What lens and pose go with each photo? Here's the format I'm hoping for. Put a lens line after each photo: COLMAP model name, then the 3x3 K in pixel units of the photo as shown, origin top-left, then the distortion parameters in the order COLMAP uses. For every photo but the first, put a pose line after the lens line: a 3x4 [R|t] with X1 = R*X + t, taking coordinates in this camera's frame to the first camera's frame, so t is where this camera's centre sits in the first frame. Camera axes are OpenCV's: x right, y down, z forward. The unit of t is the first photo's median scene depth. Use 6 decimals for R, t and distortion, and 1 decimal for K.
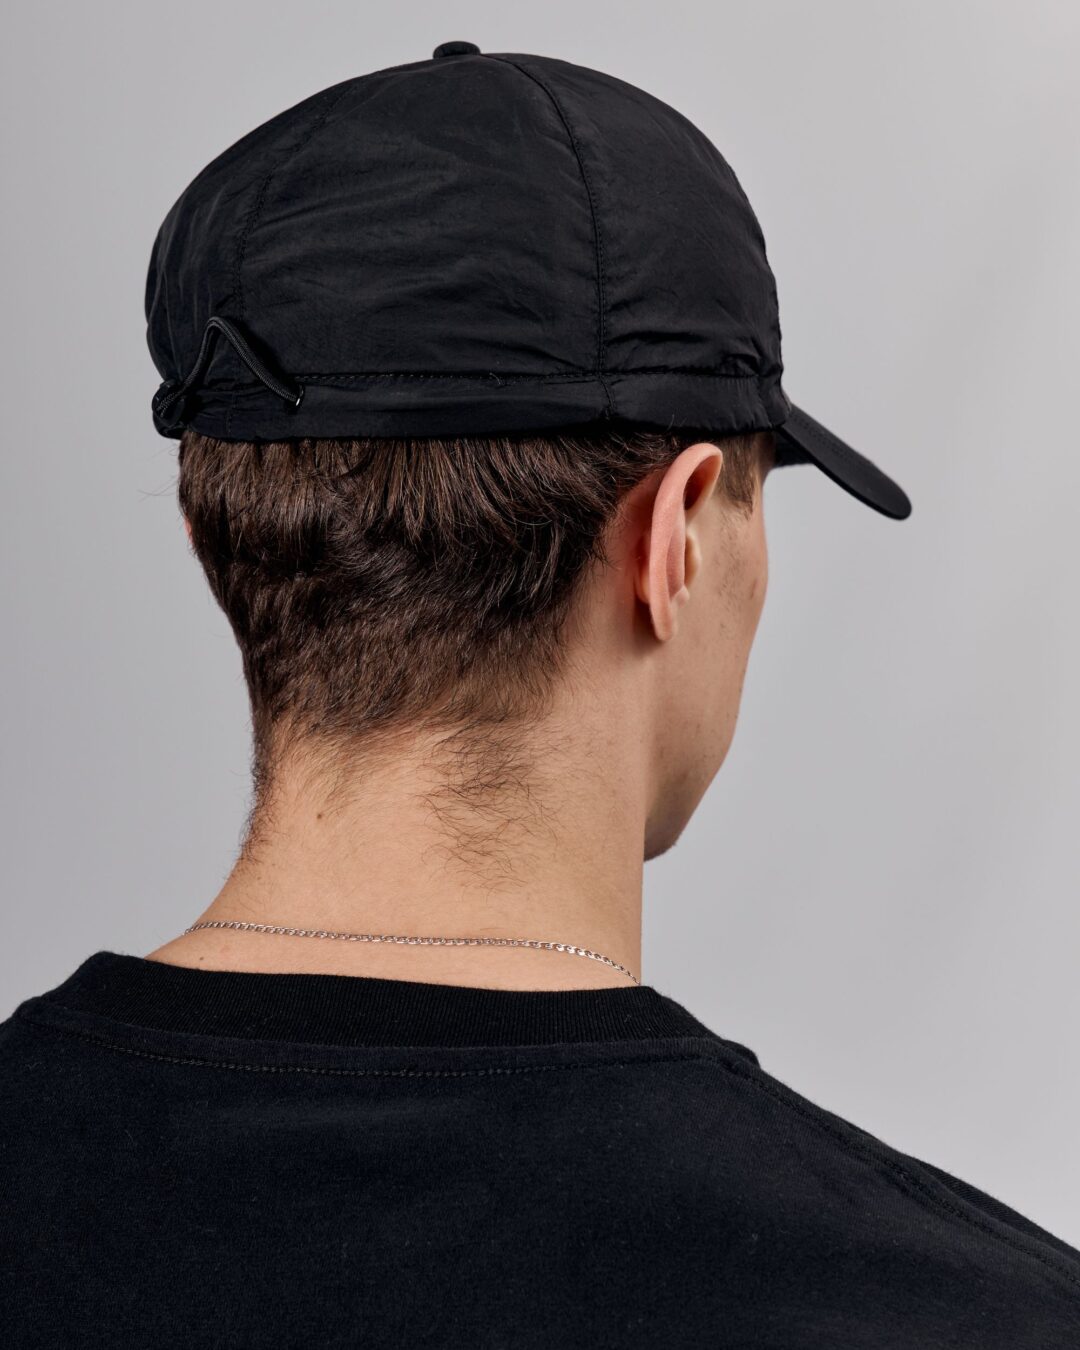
lens RADIAL K [[3544.6, 0, 414.6], [0, 3544.6, 674.3], [0, 0, 1]] dist [-0.006229, -2.977398]
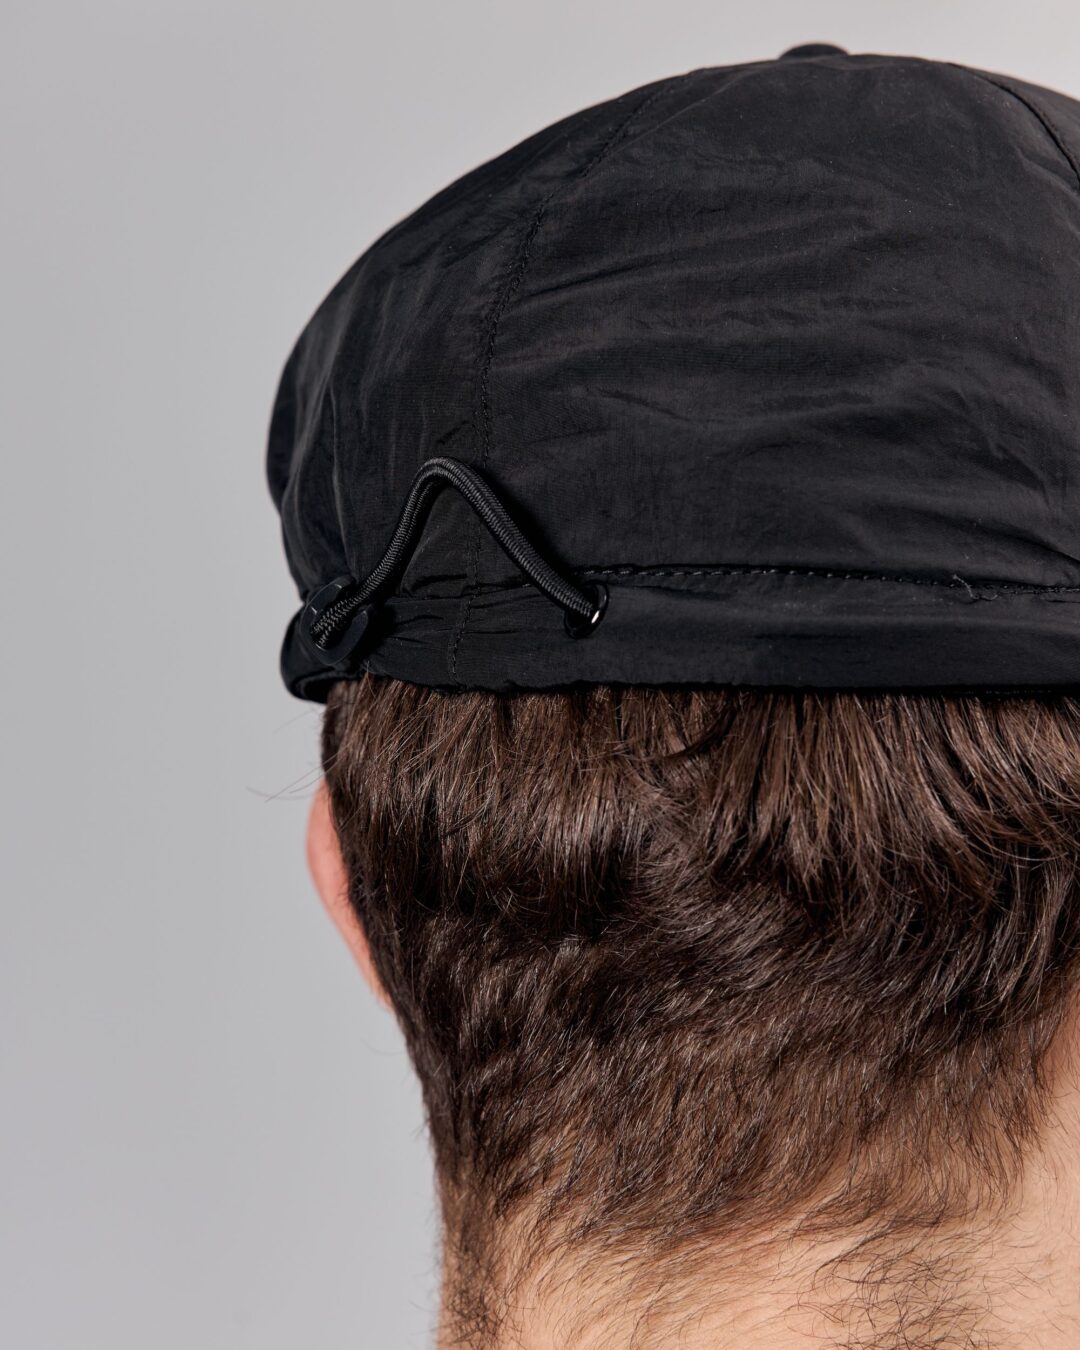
lens RADIAL K [[3544.6, 0, 414.6], [0, 3544.6, 674.3], [0, 0, 1]] dist [-0.006229, -2.977398]
pose [[0.998126, 0.039078, 0.047090, -0.083853], [-0.032832, 0.991387, -0.126784, 0.000621], [-0.051639, 0.125000, 0.990812, 0.467399]]
